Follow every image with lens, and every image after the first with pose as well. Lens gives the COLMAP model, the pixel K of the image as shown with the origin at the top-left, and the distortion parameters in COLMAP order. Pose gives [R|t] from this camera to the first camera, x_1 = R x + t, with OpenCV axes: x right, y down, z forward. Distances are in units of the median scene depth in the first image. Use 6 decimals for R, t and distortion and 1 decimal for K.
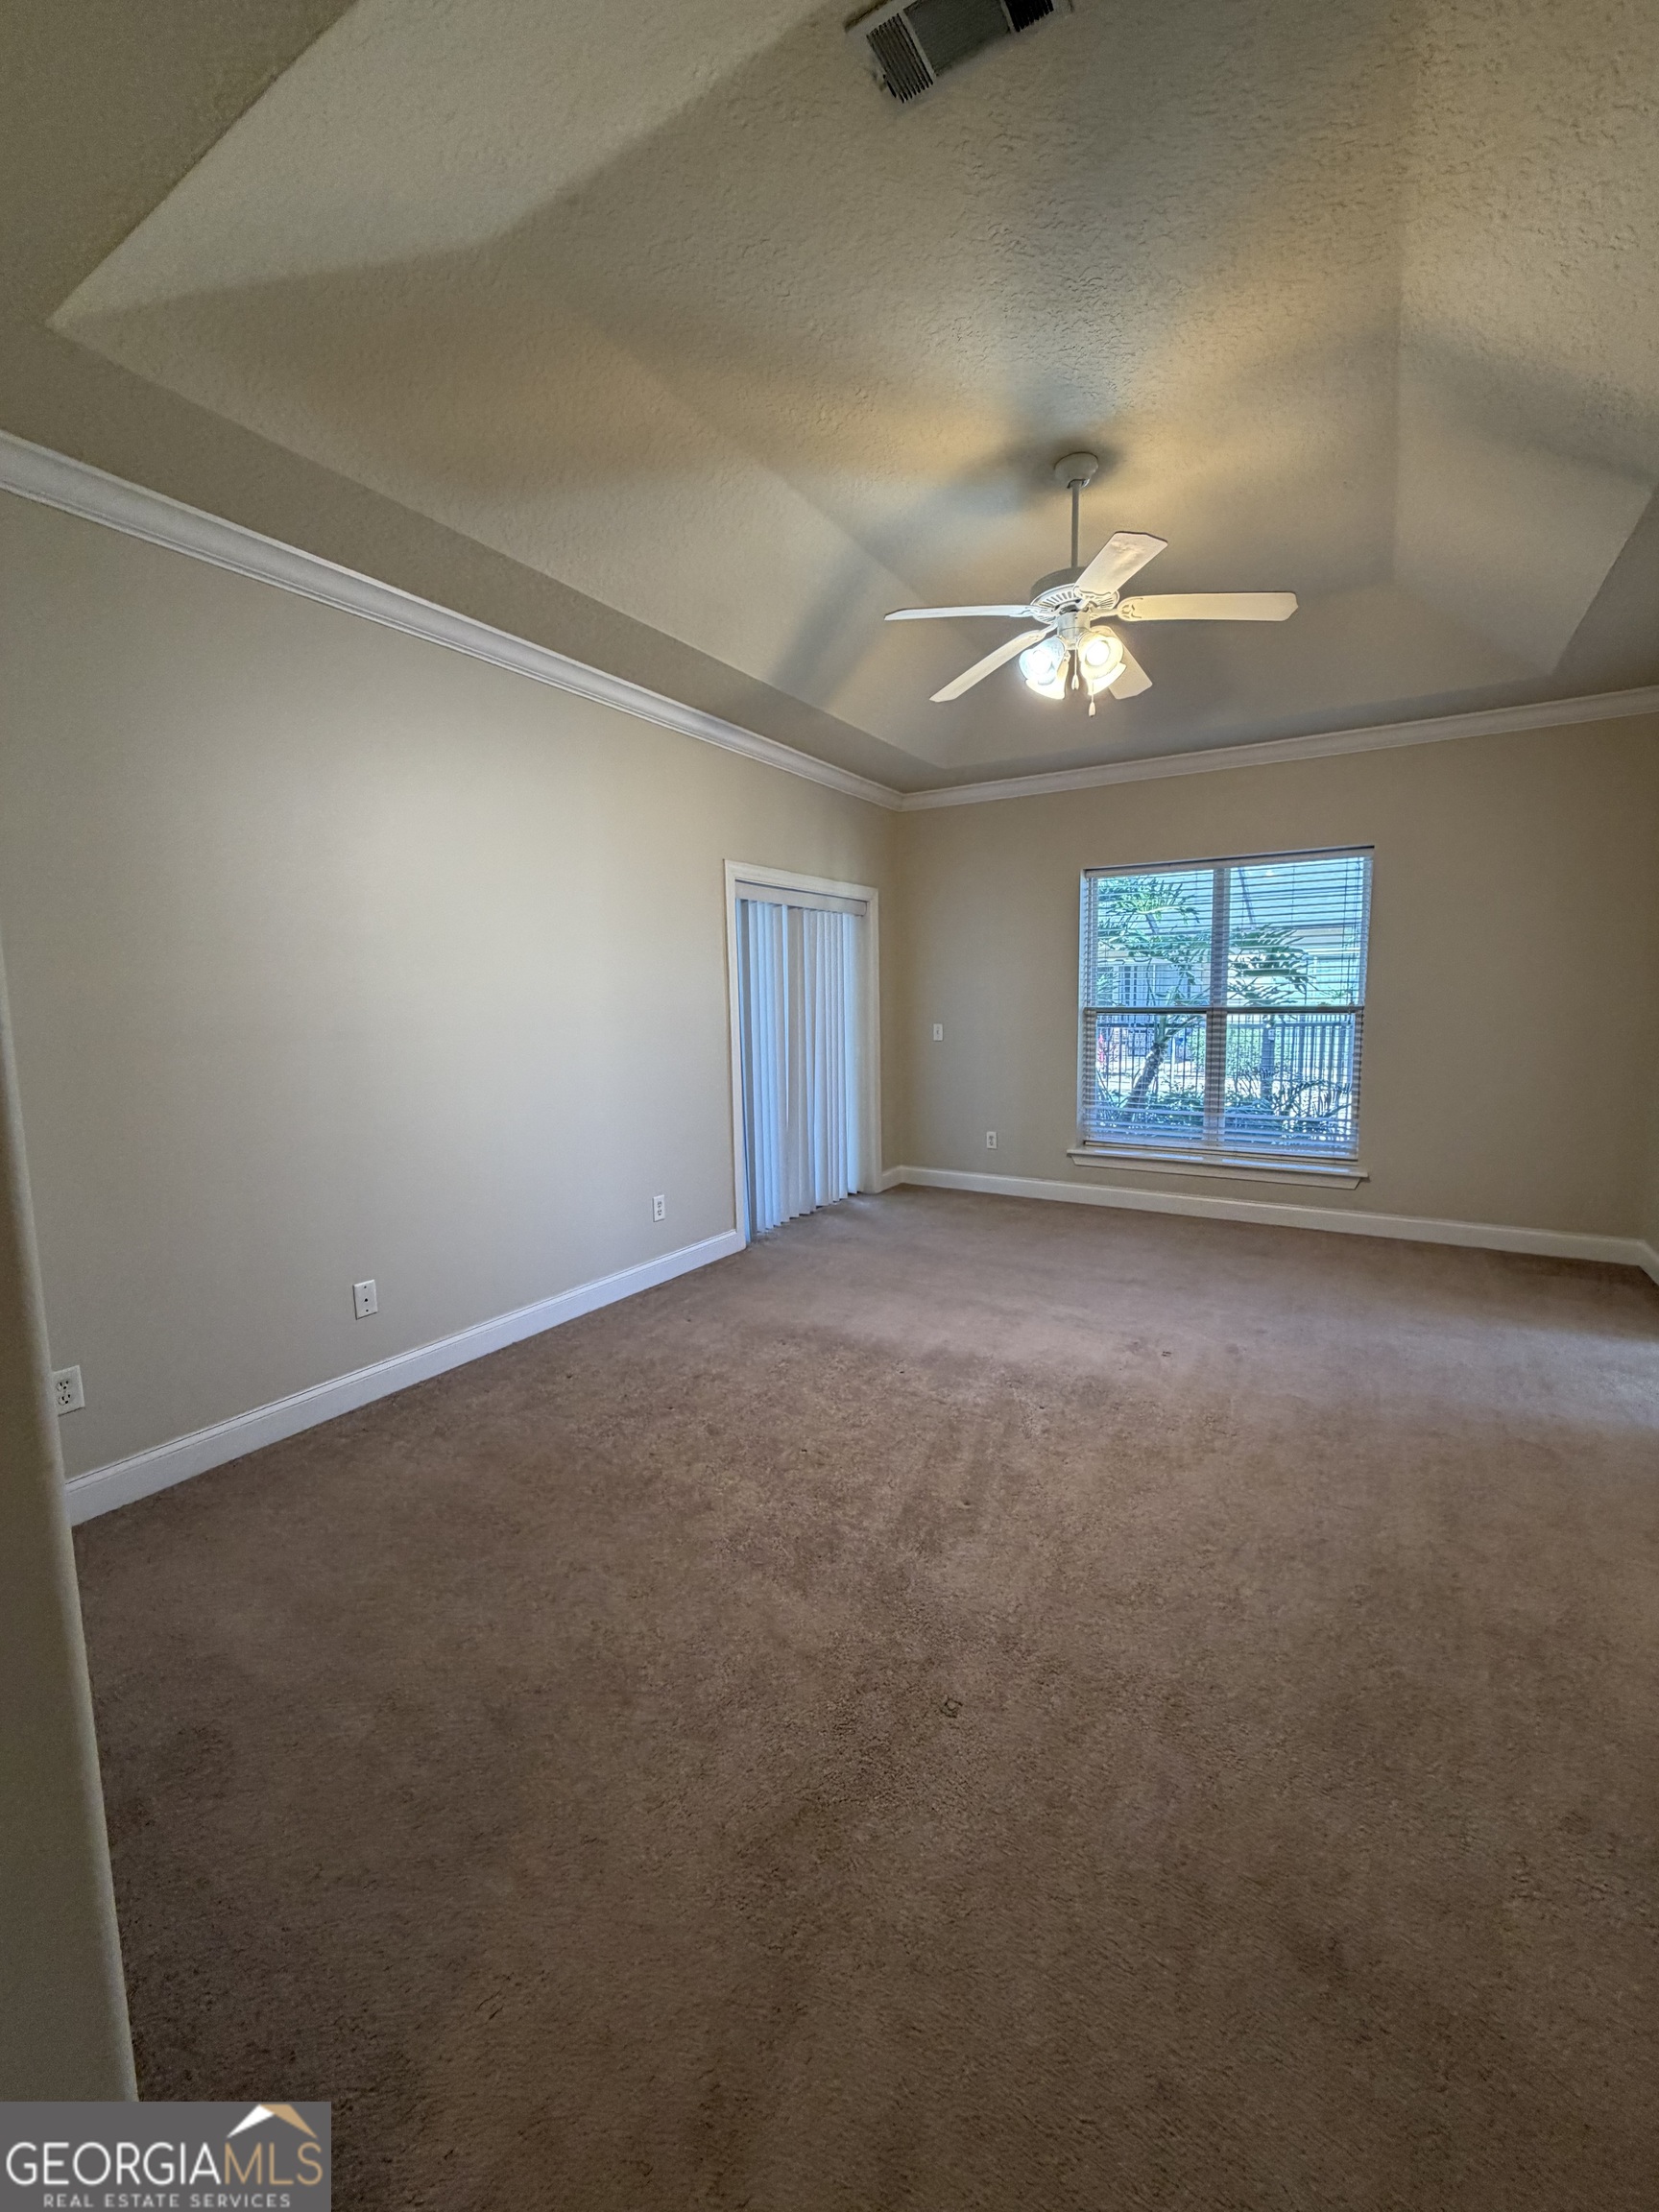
lens RADIAL K [[887.0, 0, 823.4], [0, 887.0, 1101.7], [0, 0, 1]] dist [-0.002705, -0.000095]
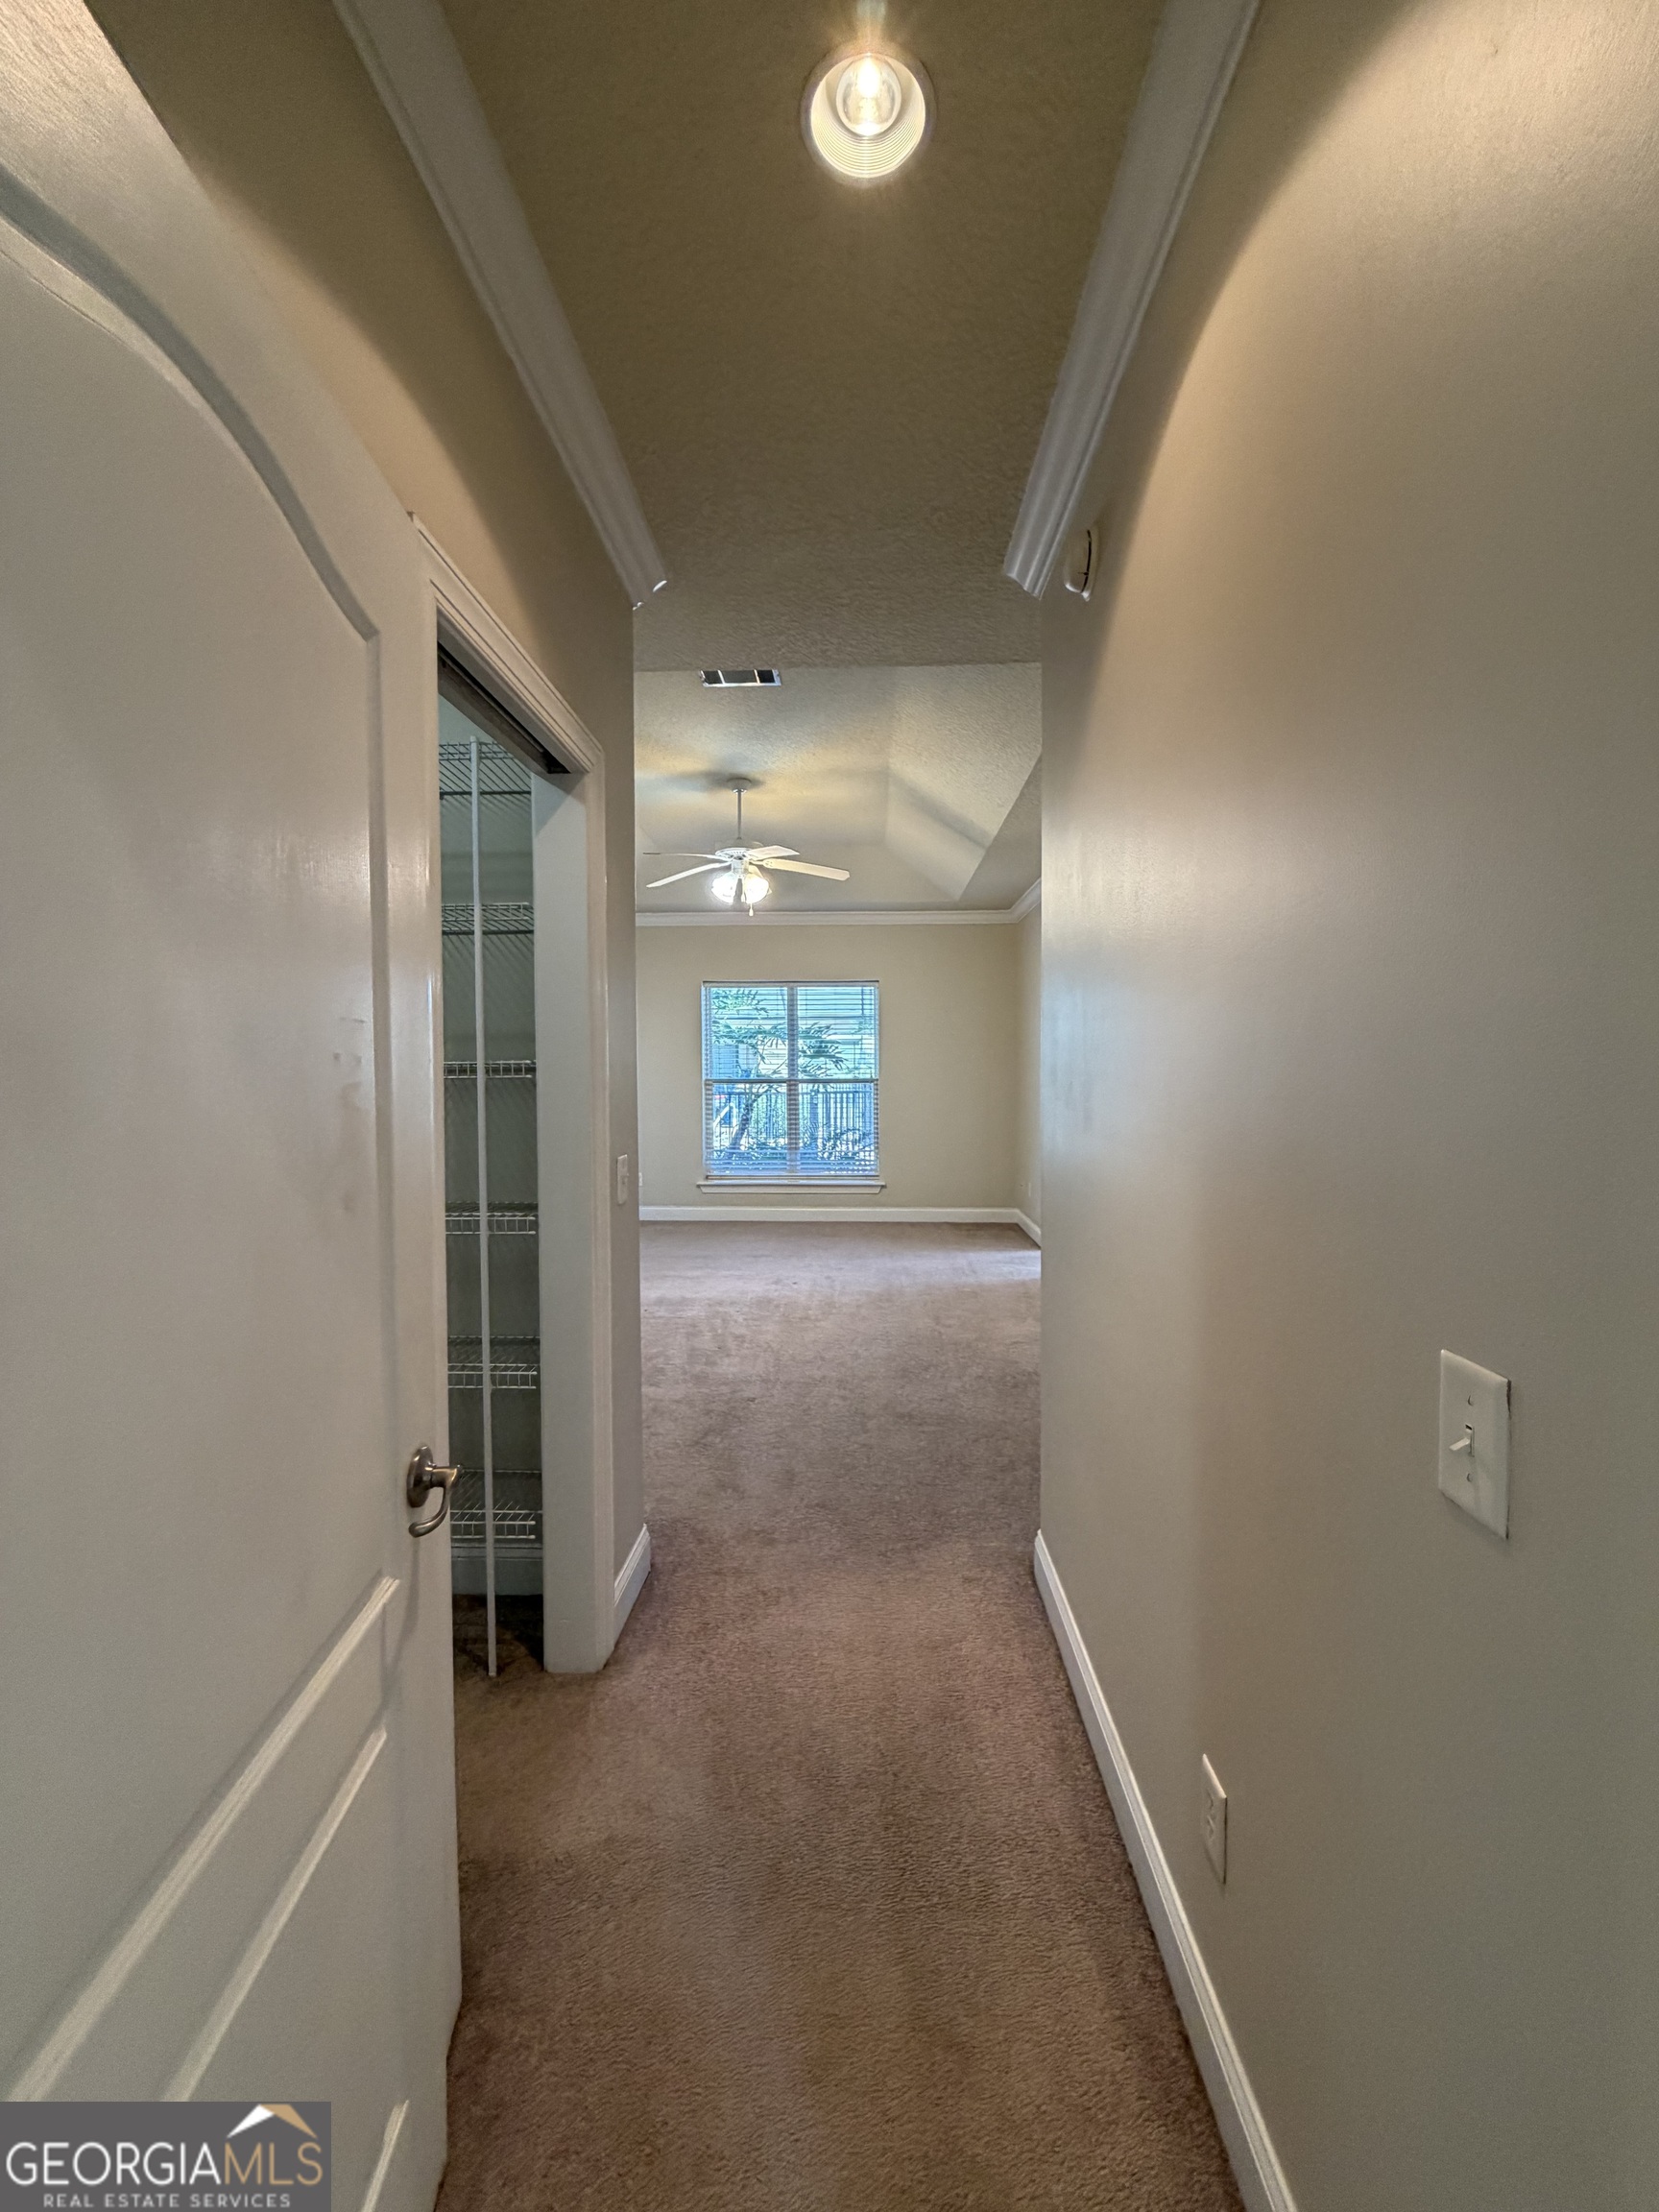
lens RADIAL K [[881.4, 0, 829.2], [0, 881.4, 1095.8], [0, 0, 1]] dist [0.001555, 0.000239]
pose [[0.872441, -0.002481, 0.488714, -0.449287], [0.045630, 0.996032, -0.076403, 0.074652], [-0.486585, 0.088957, 0.869092, -0.622158]]
